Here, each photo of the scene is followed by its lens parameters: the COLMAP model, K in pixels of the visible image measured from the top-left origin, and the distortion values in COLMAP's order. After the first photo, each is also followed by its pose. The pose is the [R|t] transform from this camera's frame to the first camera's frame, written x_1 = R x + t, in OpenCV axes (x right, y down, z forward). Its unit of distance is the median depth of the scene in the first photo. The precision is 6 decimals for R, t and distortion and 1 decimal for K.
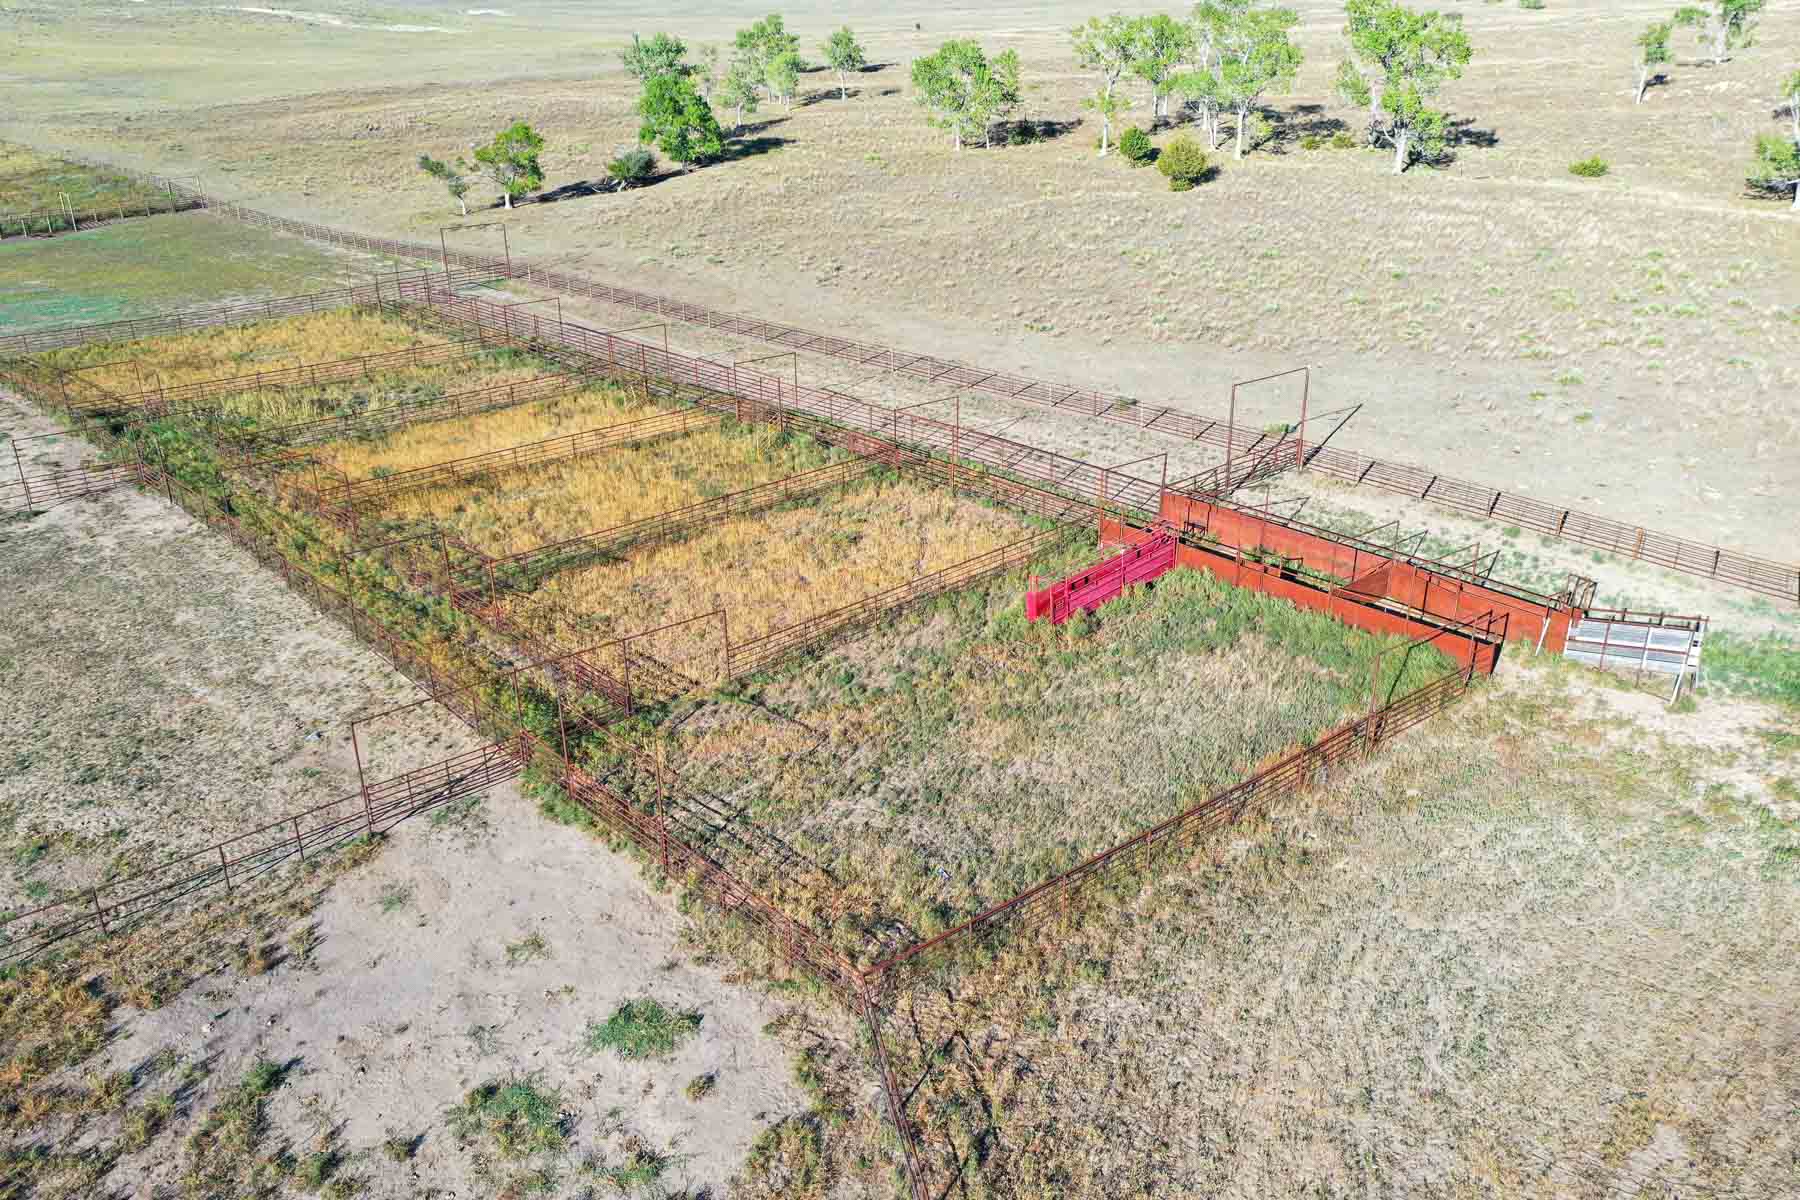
lens RADIAL K [[1437.2, 0, 899.4], [0, 1437.2, 602.8], [0, 0, 1]] dist [0.002090, -0.007053]
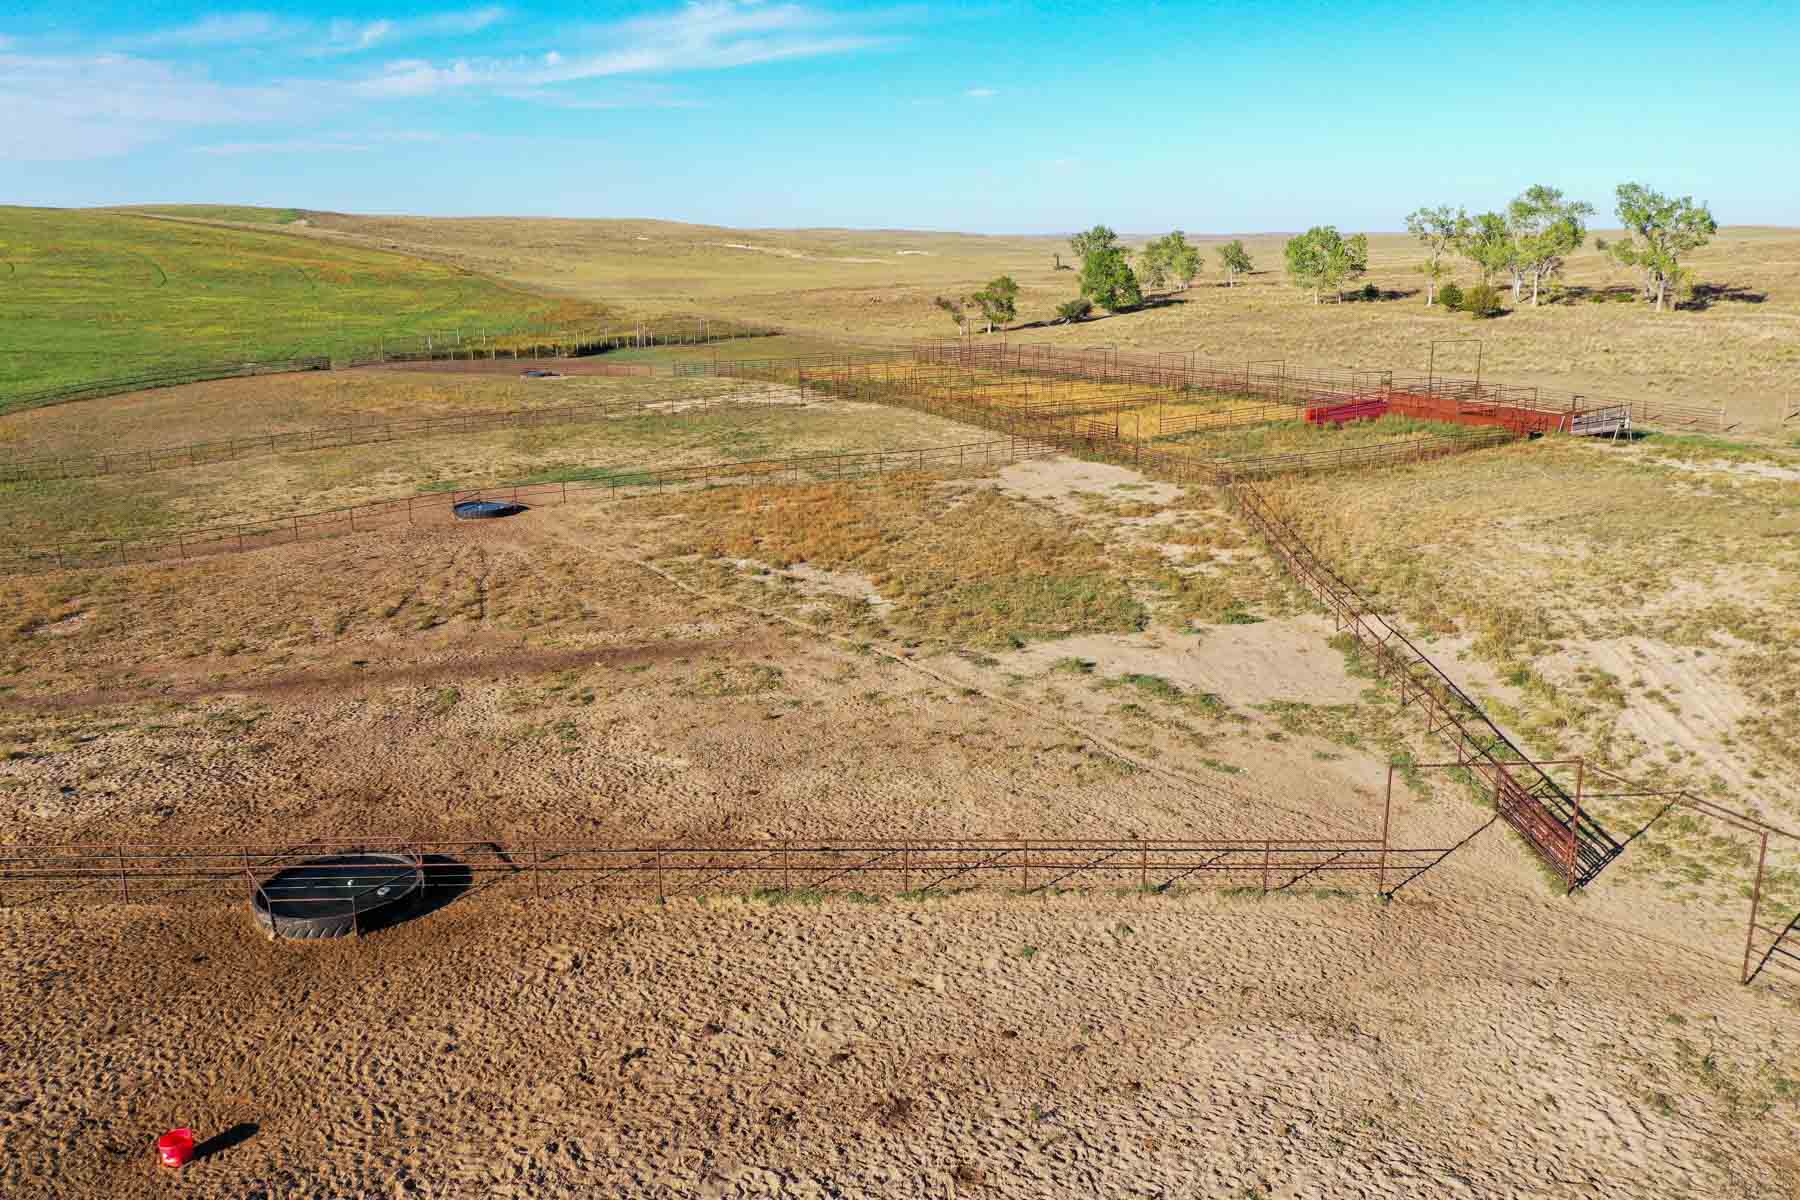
lens RADIAL K [[1437.2, 0, 899.0], [0, 1437.2, 597.7], [0, 0, 1]] dist [0.002090, -0.007053]
pose [[0.966154, 0.061665, -0.250489, 0.018270], [-0.100676, 0.984143, -0.146039, 0.196584], [0.237511, 0.166314, 0.957041, -0.343398]]
